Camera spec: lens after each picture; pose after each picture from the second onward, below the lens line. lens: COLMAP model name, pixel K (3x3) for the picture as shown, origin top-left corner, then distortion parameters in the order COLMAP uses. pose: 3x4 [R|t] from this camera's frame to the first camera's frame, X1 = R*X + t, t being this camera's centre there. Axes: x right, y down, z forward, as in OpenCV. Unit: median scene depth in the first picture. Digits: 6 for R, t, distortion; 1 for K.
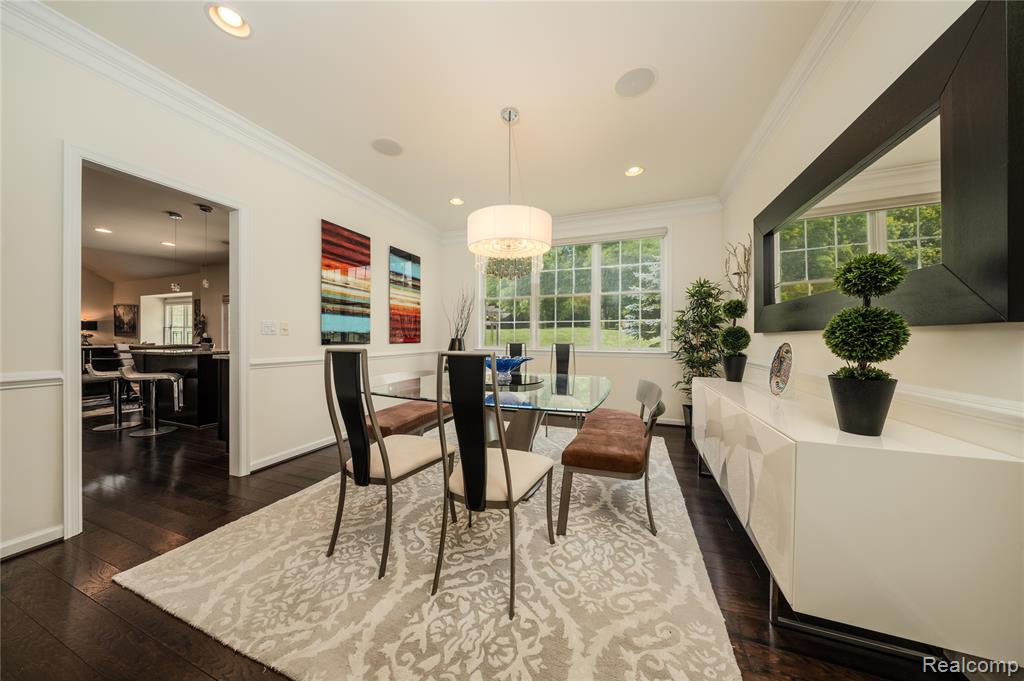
lens RADIAL K [[311.1, 0, 512.0], [0, 311.1, 340.5], [0, 0, 1]] dist [-0.000352, -0.000052]
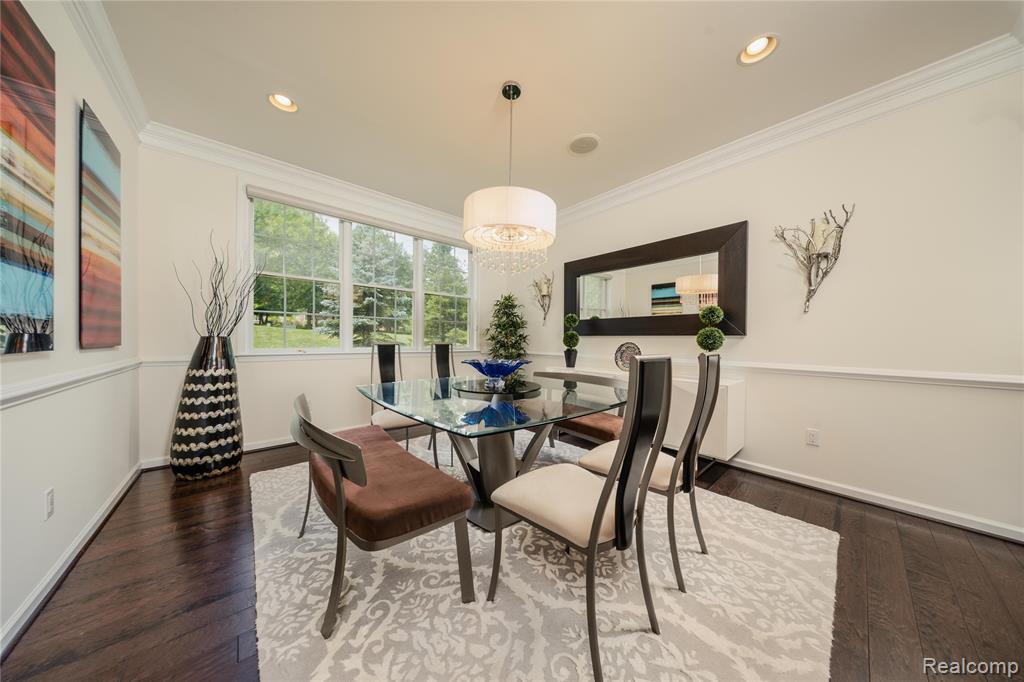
lens RADIAL K [[307.5, 0, 512.0], [0, 307.5, 341.0], [0, 0, 1]] dist [-0.000077, -0.000065]
pose [[0.480595, -0.003051, 0.876937, -0.673446], [0.002812, 0.999994, 0.001938, -0.000631], [-0.876938, 0.001535, 0.480601, 0.487637]]
